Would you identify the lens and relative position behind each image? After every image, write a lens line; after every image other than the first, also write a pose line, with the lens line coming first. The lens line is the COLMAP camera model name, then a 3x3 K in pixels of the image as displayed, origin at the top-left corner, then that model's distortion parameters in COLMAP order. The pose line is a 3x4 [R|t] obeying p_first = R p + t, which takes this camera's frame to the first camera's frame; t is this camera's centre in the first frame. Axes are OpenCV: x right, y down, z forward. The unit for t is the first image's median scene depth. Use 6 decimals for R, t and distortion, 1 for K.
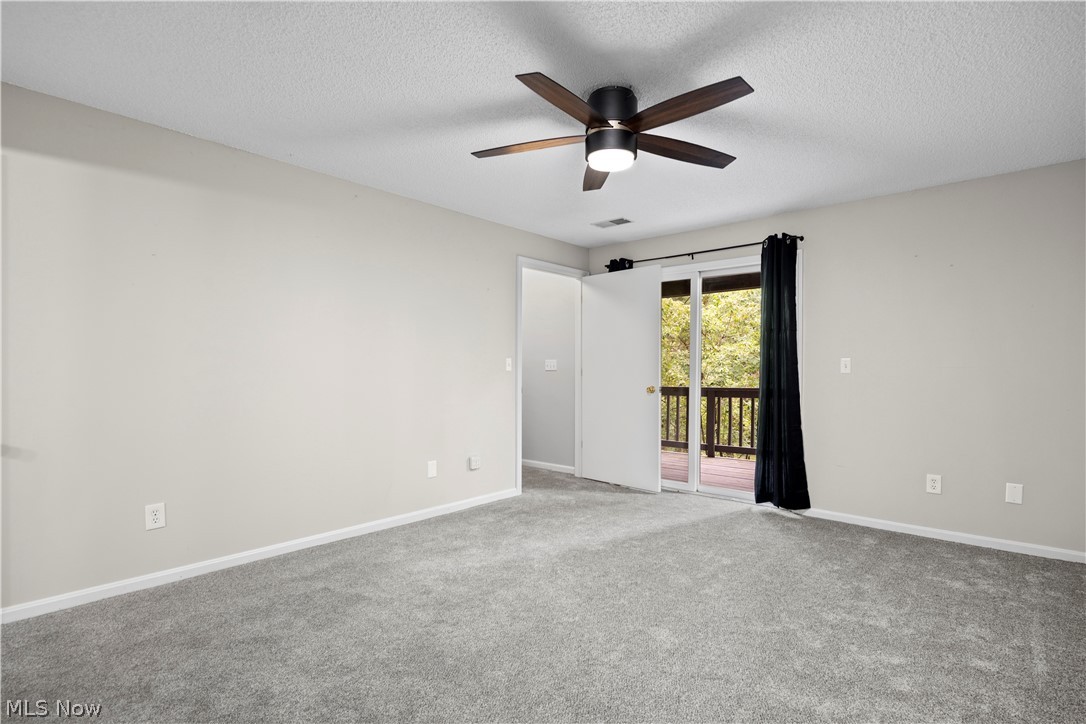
lens RADIAL K [[524.8, 0, 547.0], [0, 524.8, 369.6], [0, 0, 1]] dist [-0.003910, -0.000009]
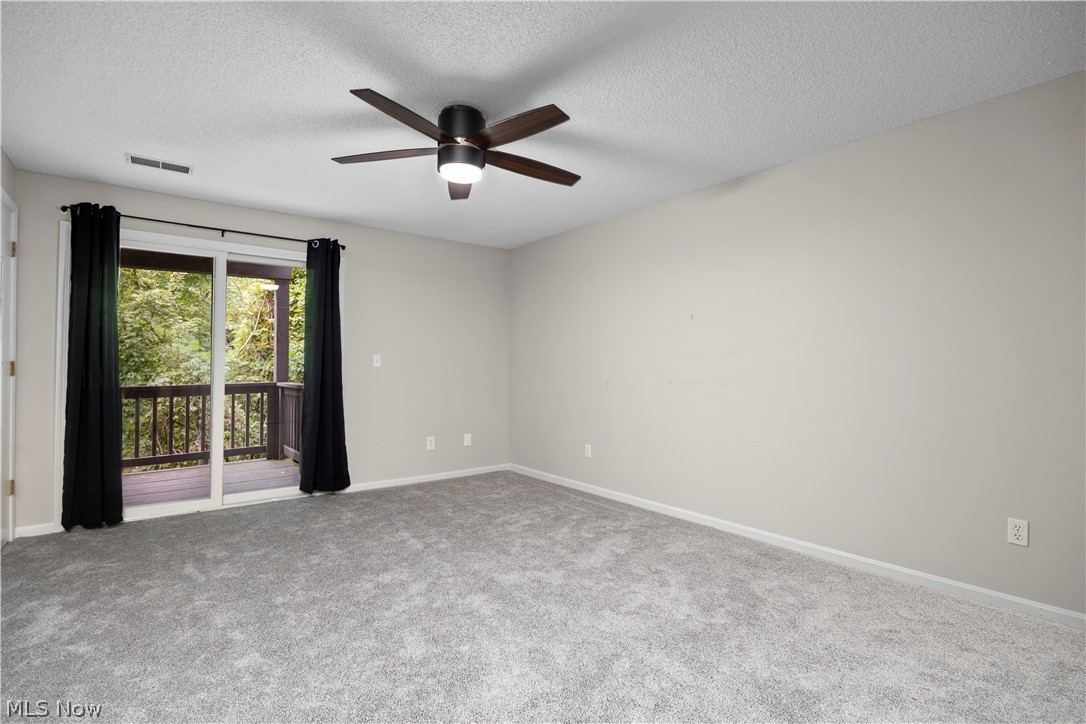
lens RADIAL K [[524.8, 0, 544.2], [0, 524.8, 368.1], [0, 0, 1]] dist [-0.003910, -0.000009]
pose [[0.183133, -0.012664, 0.983006, -0.486928], [-0.002869, 0.999906, 0.013416, -0.007442], [-0.983084, -0.005277, 0.183080, 0.335853]]
